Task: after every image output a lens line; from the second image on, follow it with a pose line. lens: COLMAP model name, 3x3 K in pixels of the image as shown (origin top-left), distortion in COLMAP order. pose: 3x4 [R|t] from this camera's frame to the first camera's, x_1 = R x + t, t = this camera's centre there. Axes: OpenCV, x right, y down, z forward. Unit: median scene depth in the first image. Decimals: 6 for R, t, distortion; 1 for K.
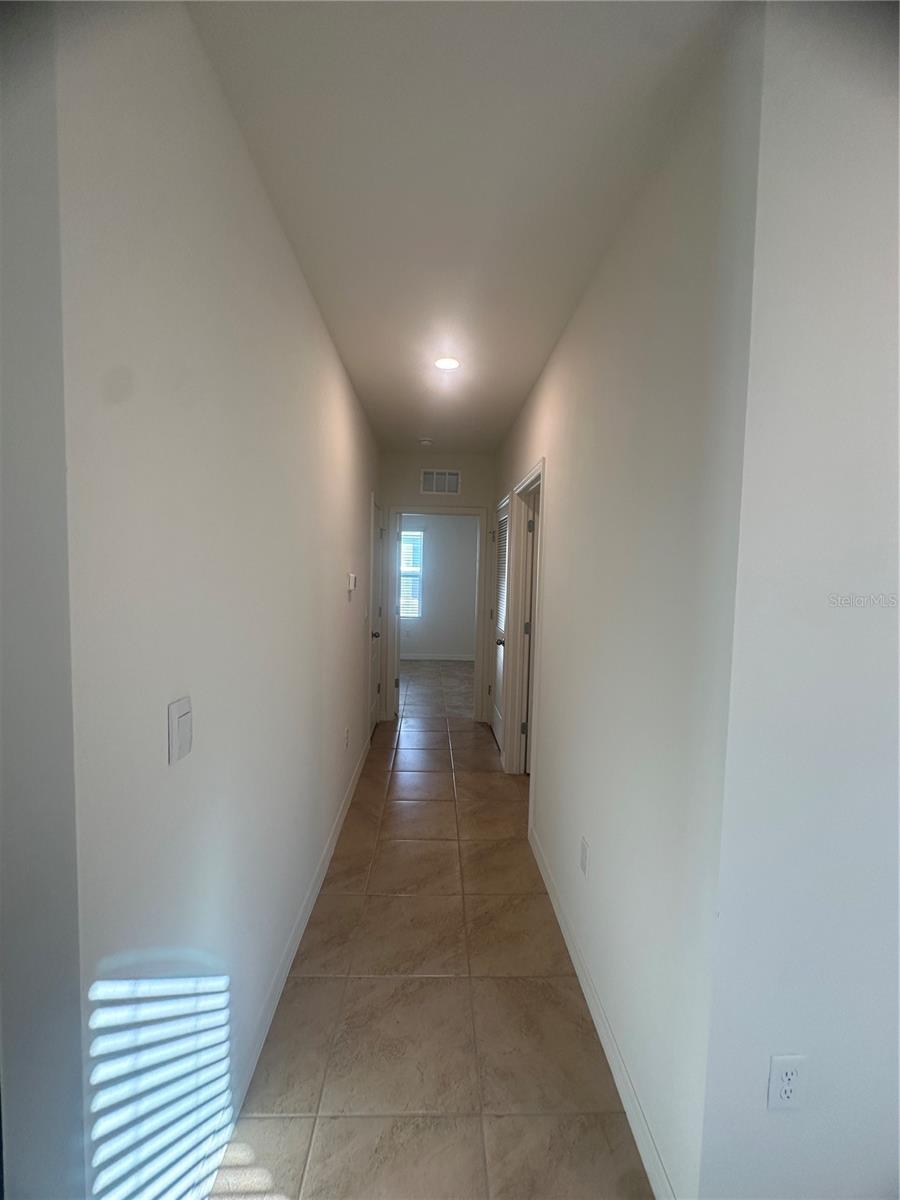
lens RADIAL K [[479.2, 0, 450.0], [0, 479.2, 600.0], [0, 0, 1]] dist [-0.009456, 0.002122]
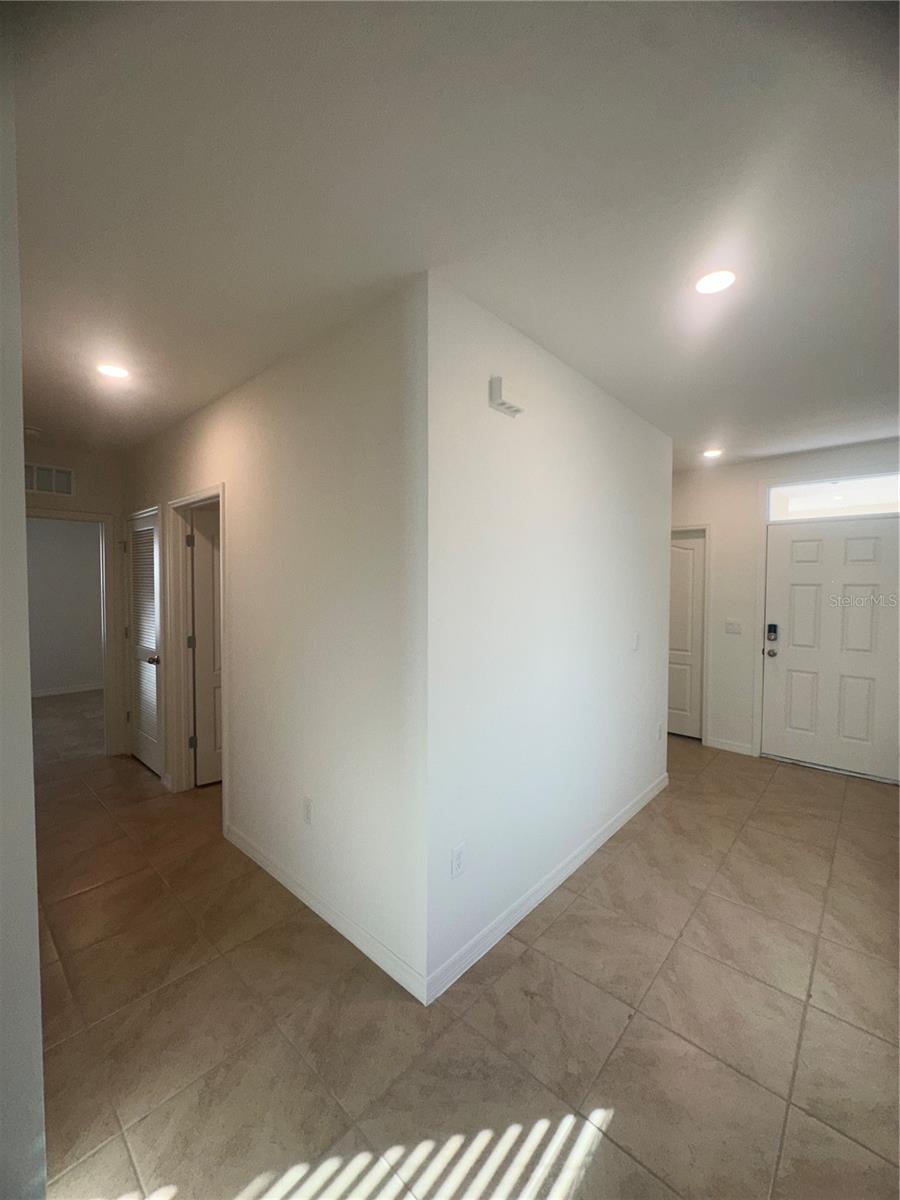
lens RADIAL K [[479.2, 0, 450.0], [0, 479.2, 600.0], [0, 0, 1]] dist [-0.009456, 0.002122]
pose [[0.693830, -0.043481, 0.718825, -0.224698], [0.055579, 0.998431, 0.006748, -0.006801], [-0.717991, 0.035269, 0.695159, -0.115814]]
